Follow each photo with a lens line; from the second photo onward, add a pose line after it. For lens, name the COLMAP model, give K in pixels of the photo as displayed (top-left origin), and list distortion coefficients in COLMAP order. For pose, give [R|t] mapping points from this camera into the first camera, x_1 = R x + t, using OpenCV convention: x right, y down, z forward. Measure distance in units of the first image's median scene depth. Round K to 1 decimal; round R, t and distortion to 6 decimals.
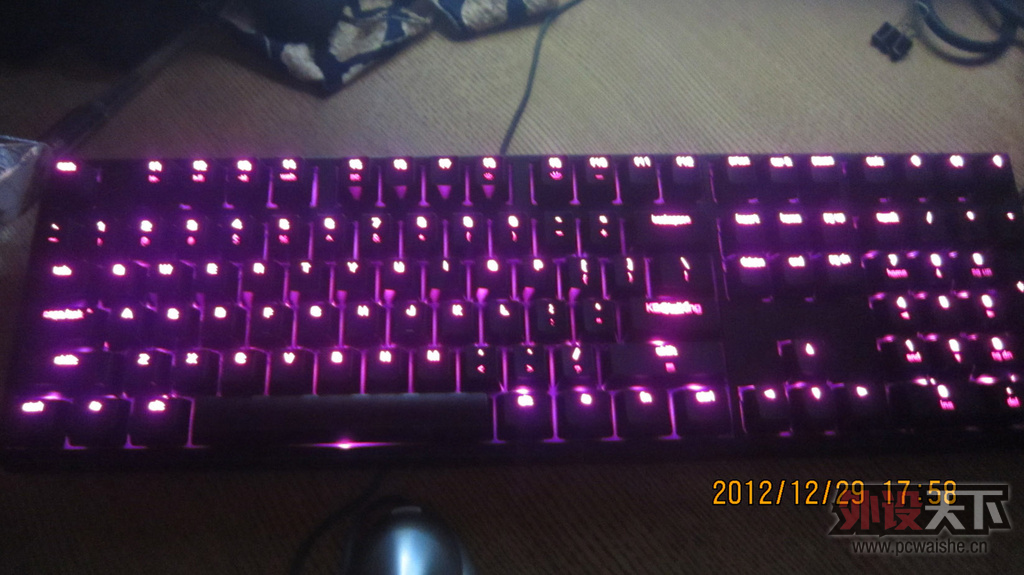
lens RADIAL K [[851.4, 0, 512.0], [0, 851.4, 287.5], [0, 0, 1]] dist [-0.054636, 0.000542]
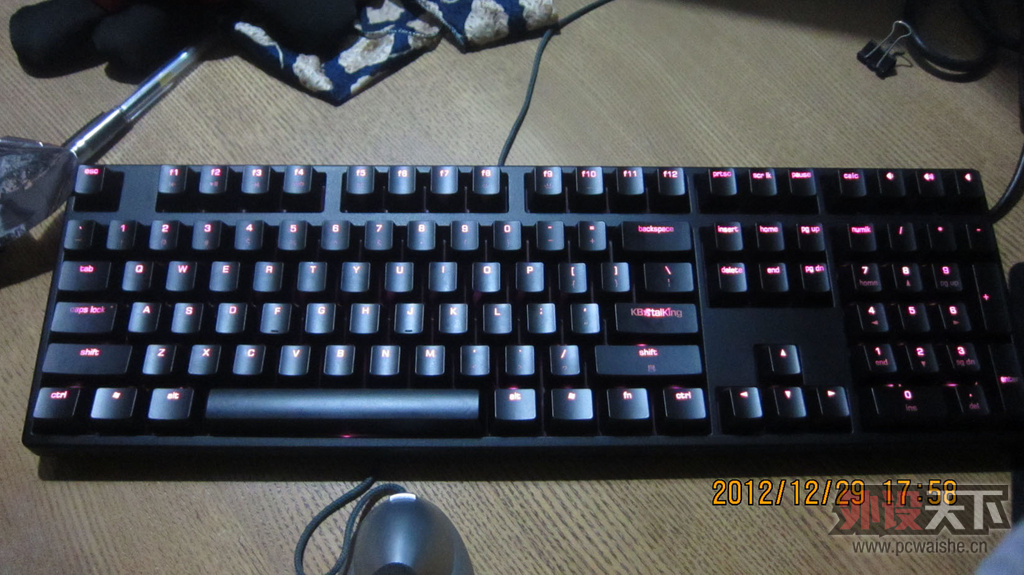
lens RADIAL K [[851.4, 0, 512.0], [0, 851.4, 287.5], [0, 0, 1]] dist [-0.054636, 0.000542]
pose [[0.999819, 0.015232, -0.011375, 0.016372], [-0.015148, 0.999857, 0.007496, -0.010422], [0.011487, -0.007322, 0.999907, -0.055555]]
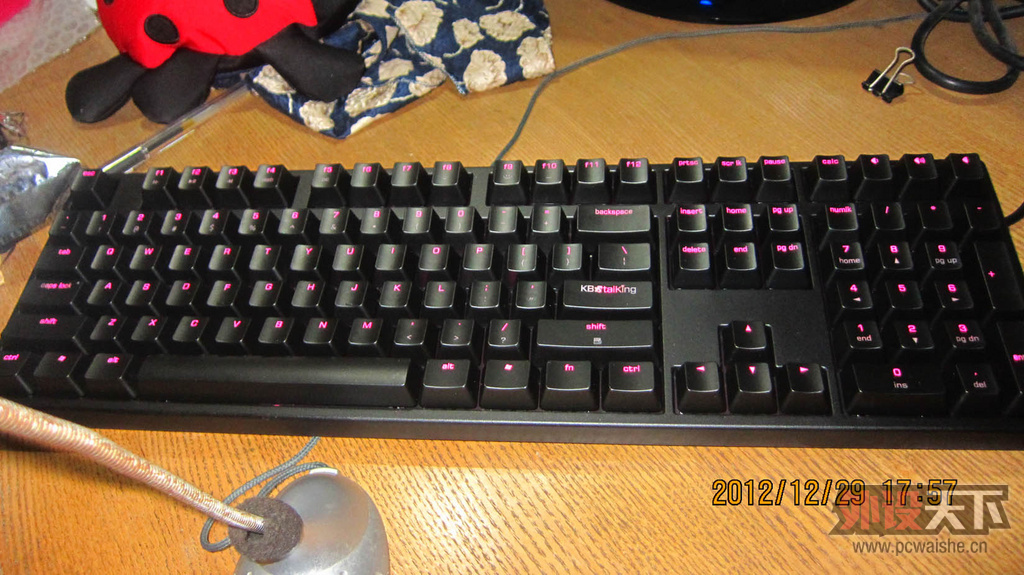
lens RADIAL K [[851.4, 0, 512.0], [0, 851.4, 287.5], [0, 0, 1]] dist [-0.054636, 0.000542]
pose [[0.985014, 0.001997, -0.172460, 0.199894], [-0.043732, 0.970146, -0.238546, 0.210963], [0.166835, 0.242513, 0.955695, 0.020992]]
